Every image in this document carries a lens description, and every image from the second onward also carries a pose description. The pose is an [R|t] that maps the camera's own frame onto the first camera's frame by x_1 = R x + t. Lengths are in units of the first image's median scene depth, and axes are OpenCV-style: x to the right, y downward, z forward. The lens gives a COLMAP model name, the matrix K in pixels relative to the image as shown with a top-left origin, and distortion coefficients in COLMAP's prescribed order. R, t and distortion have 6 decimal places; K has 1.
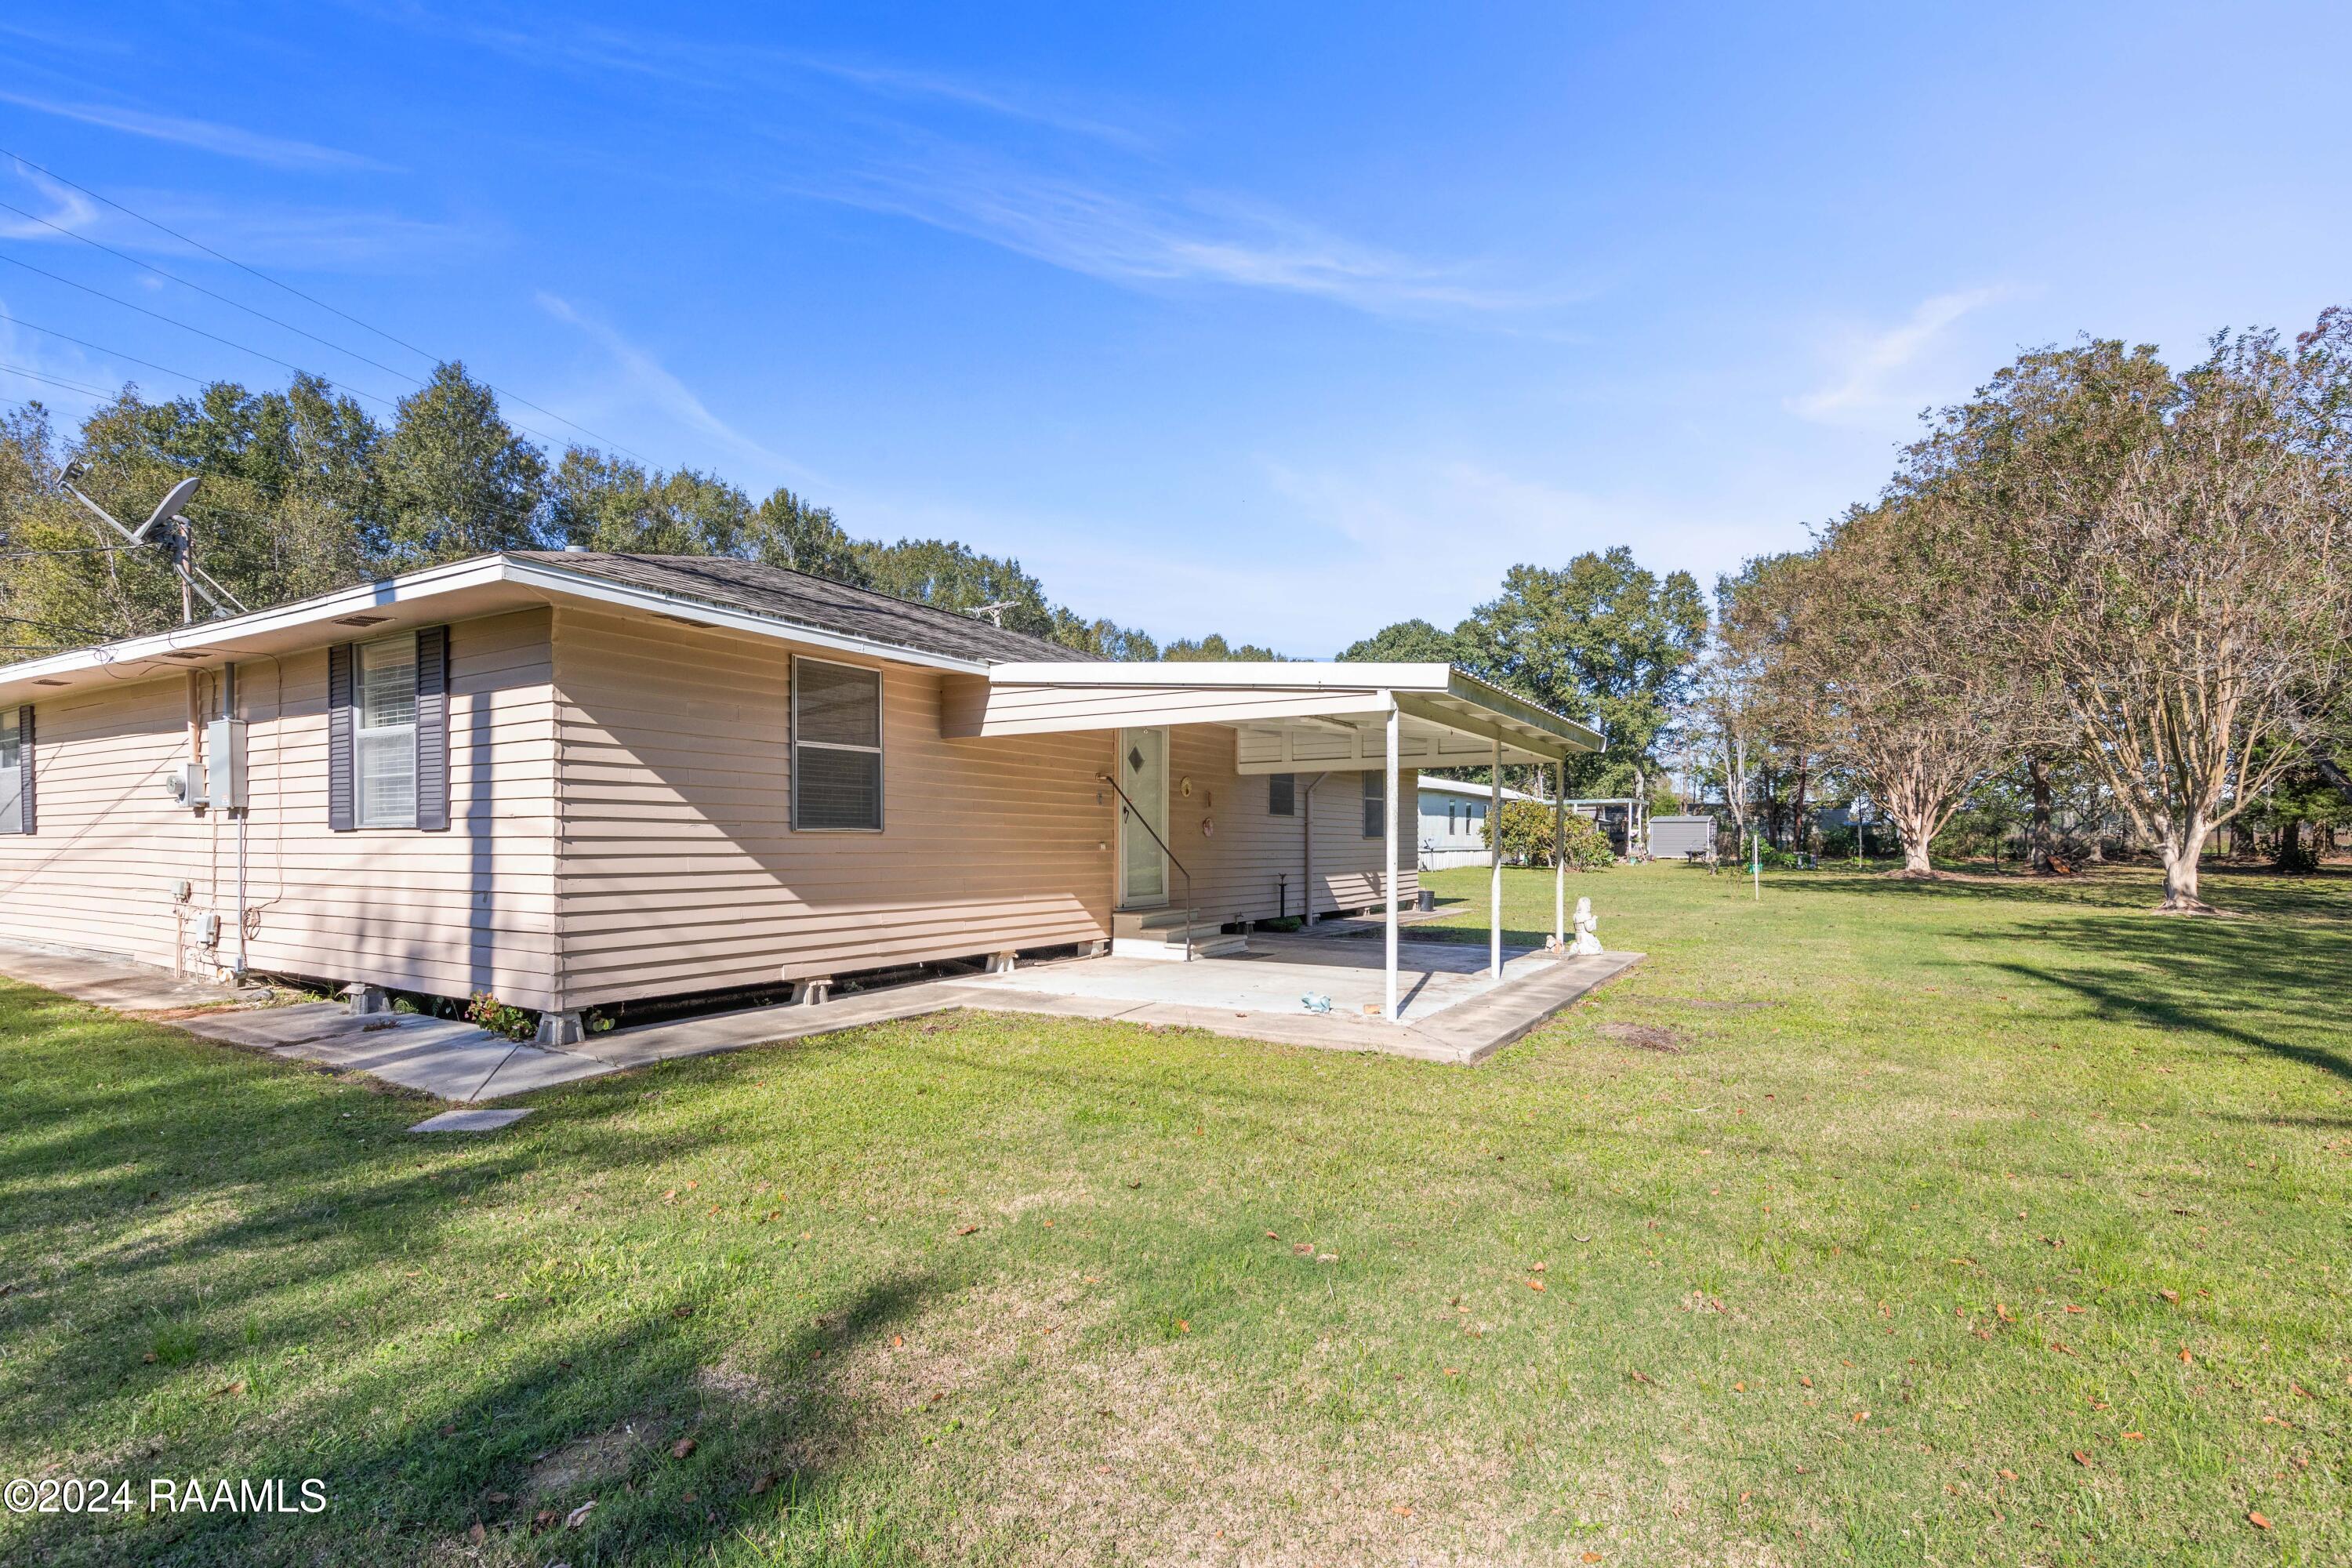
lens RADIAL K [[1087.1, 0, 1175.7], [0, 1087.1, 836.0], [0, 0, 1]] dist [-0.000389, 0.000005]
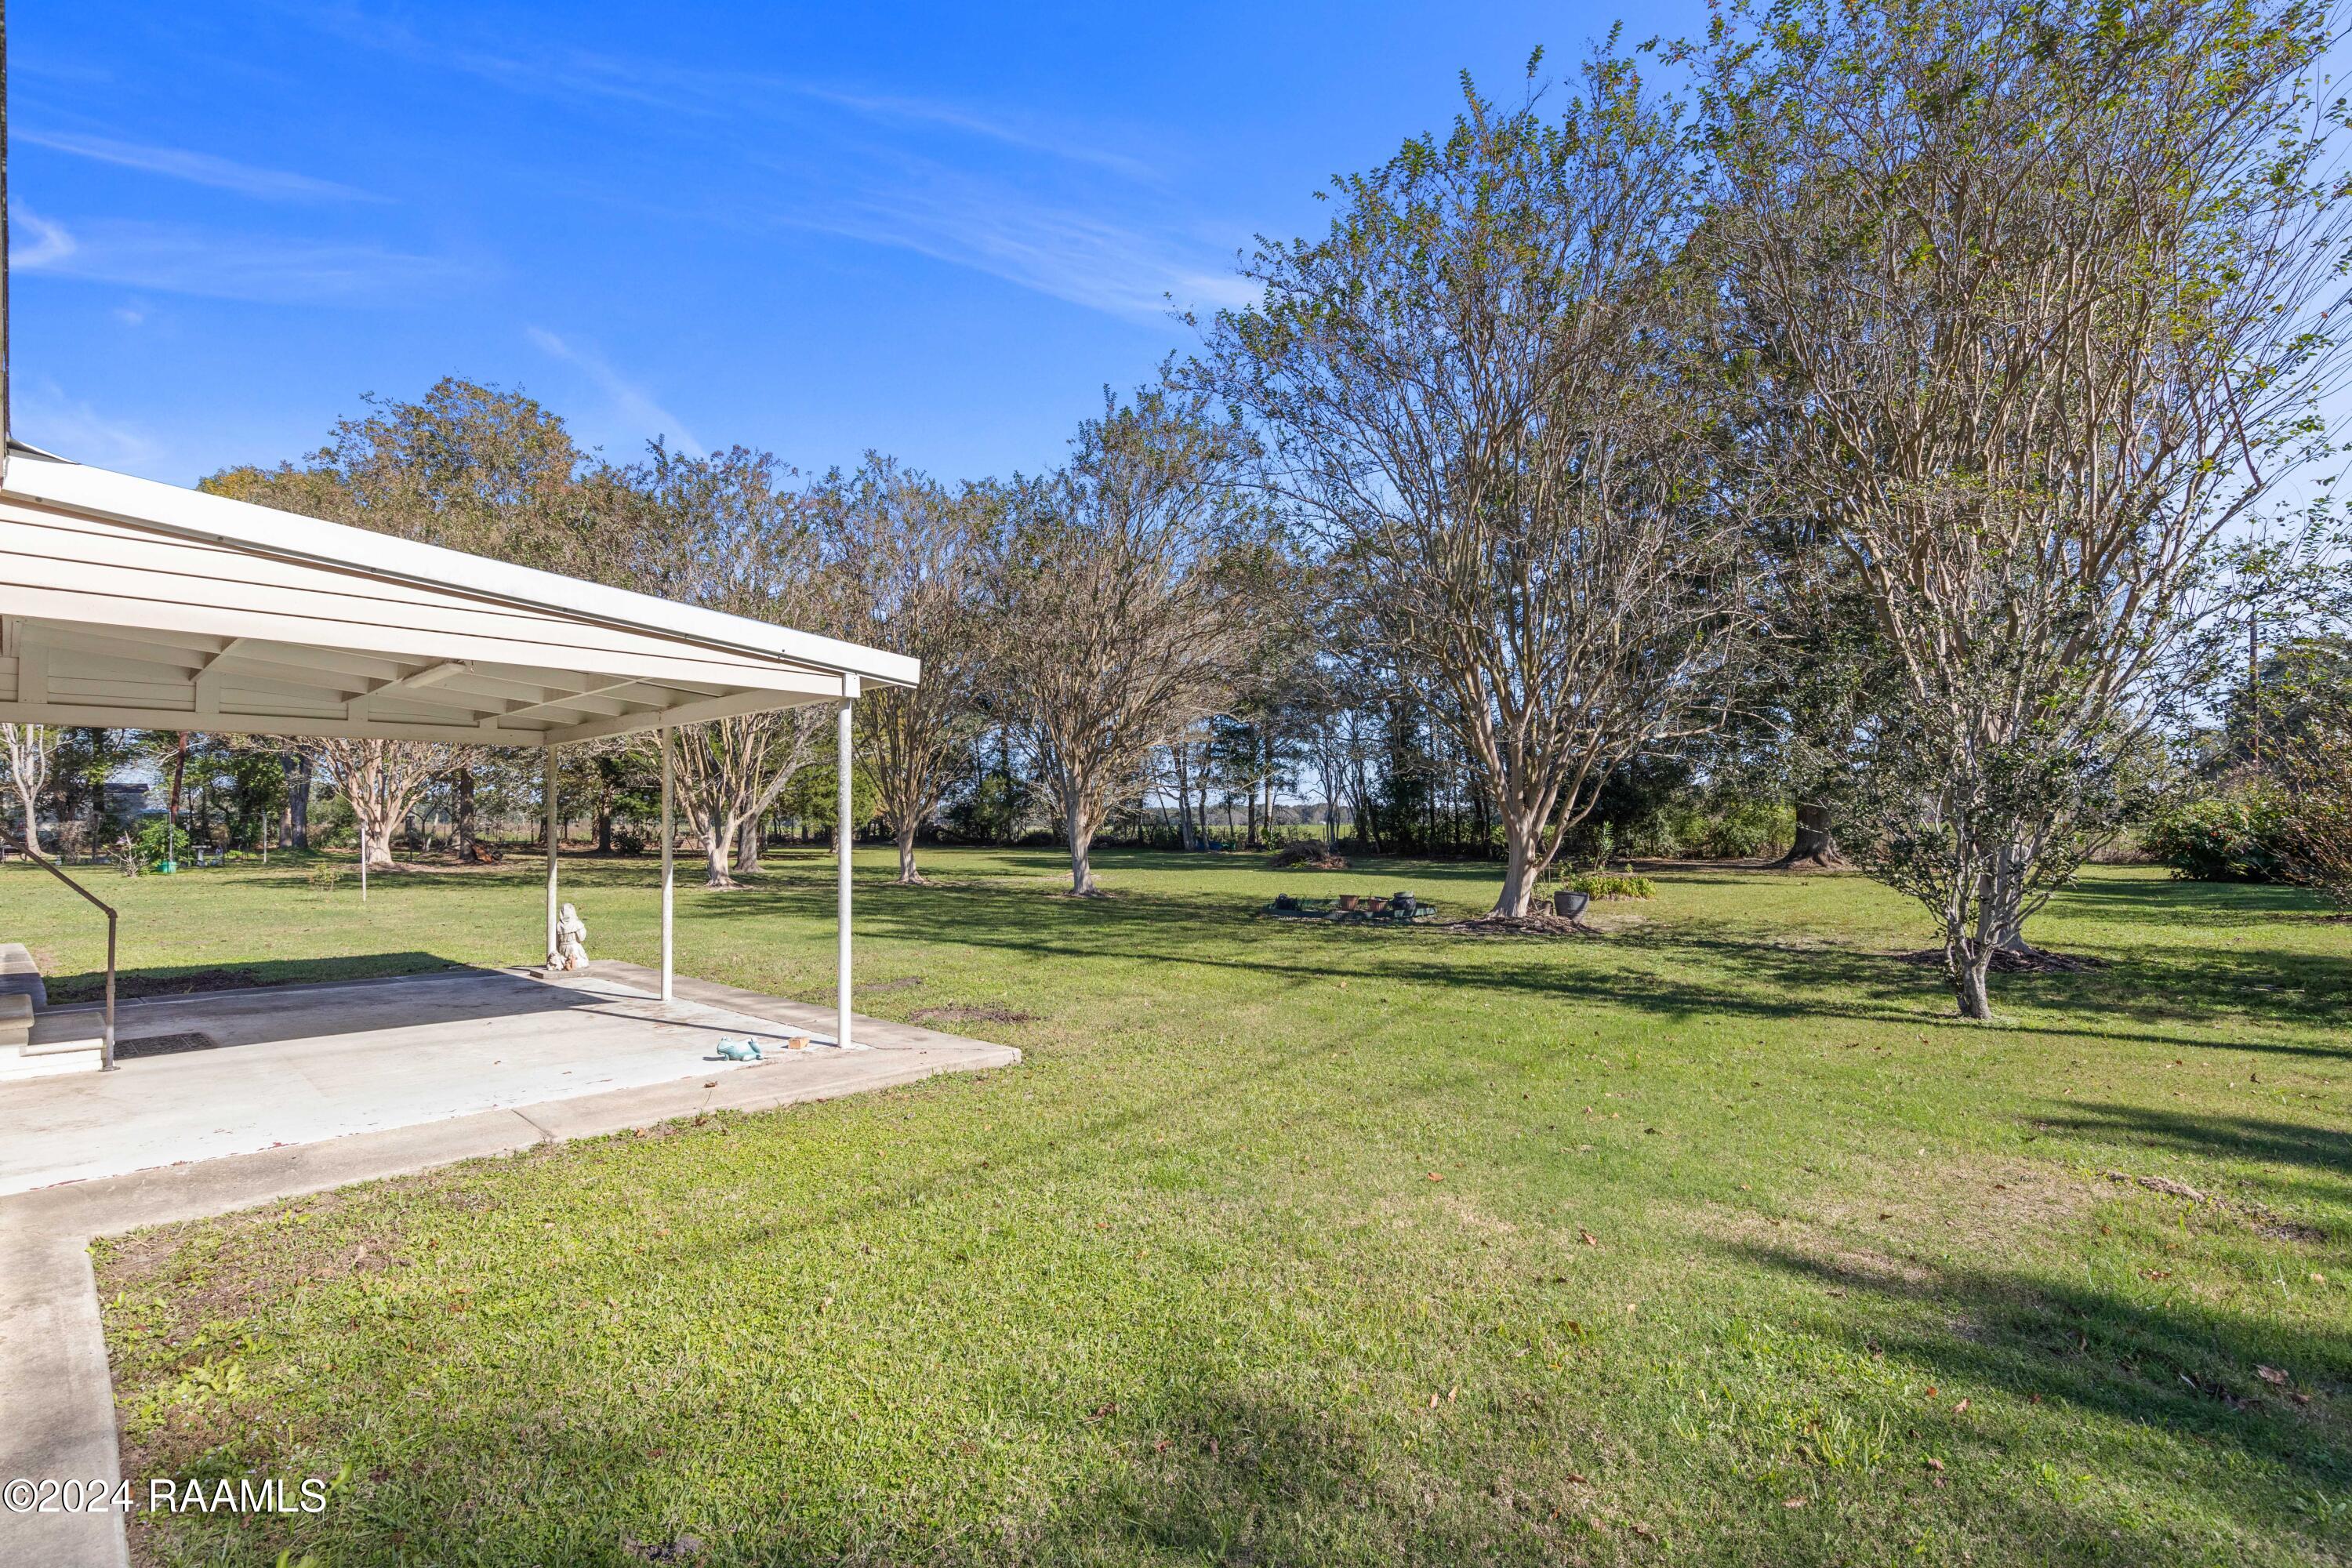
lens RADIAL K [[1087.1, 0, 1175.7], [0, 1087.1, 836.0], [0, 0, 1]] dist [-0.000389, 0.000005]
pose [[0.219661, -0.005646, 0.975560, -0.608330], [-0.004198, 0.999969, 0.006732, -0.010628], [-0.975567, -0.005574, 0.219630, 0.548504]]
